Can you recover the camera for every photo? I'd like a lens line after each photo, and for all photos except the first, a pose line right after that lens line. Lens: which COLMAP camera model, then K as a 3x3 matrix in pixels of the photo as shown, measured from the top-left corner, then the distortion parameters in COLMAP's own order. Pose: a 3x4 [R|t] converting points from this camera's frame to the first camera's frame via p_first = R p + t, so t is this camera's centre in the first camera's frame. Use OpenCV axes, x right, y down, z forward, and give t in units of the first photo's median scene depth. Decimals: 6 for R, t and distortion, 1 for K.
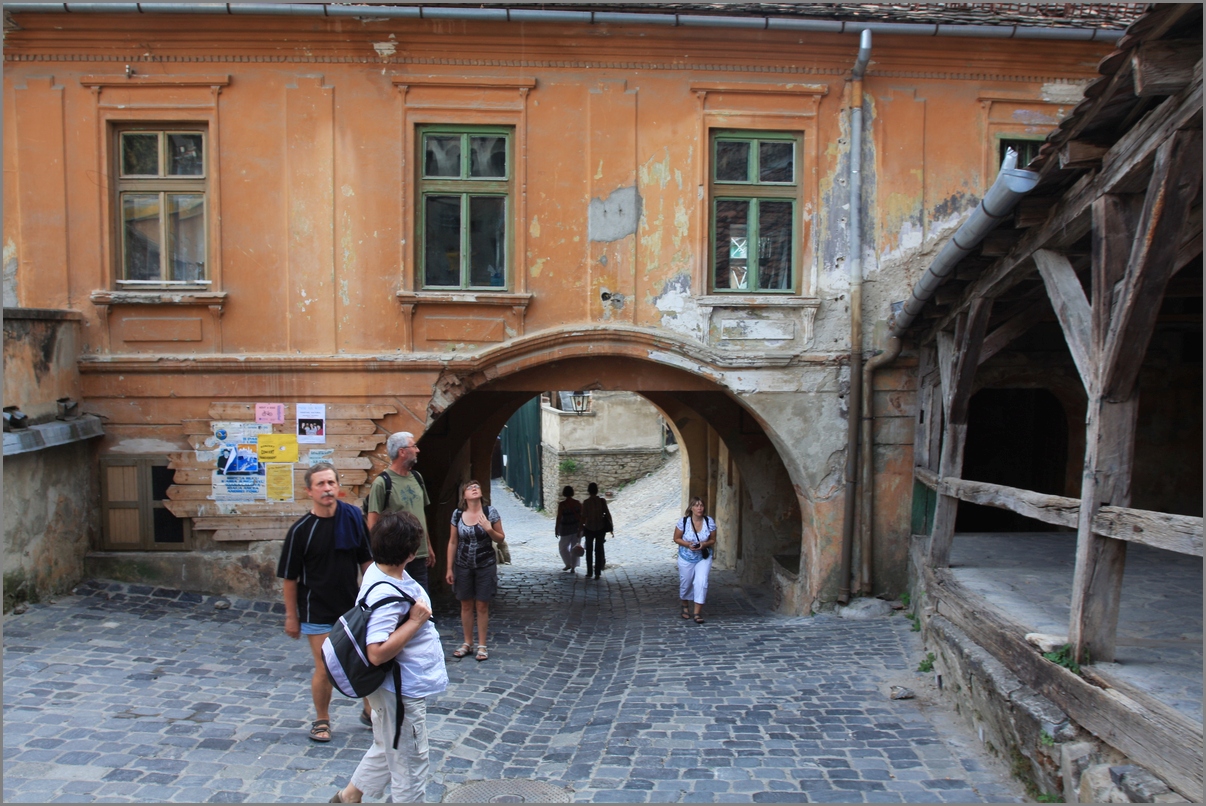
lens RADIAL K [[932.6, 0, 603.0], [0, 932.6, 403.0], [0, 0, 1]] dist [-0.070361, 0.000061]
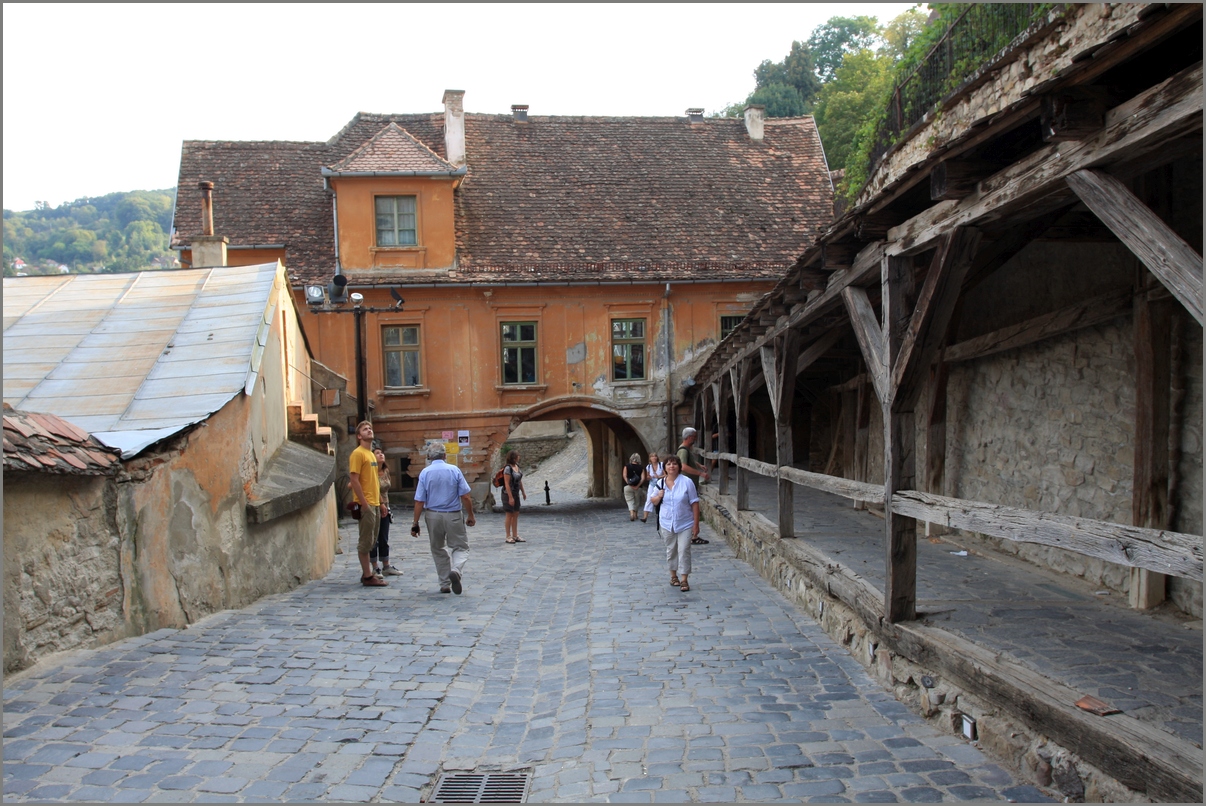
lens RADIAL K [[932.6, 0, 603.0], [0, 932.6, 403.0], [0, 0, 1]] dist [-0.070361, 0.000061]
pose [[0.988030, -0.042329, 0.148341, -0.308539], [0.039027, 0.998923, 0.025104, -0.124933], [-0.149244, -0.019015, 0.988618, -1.609363]]
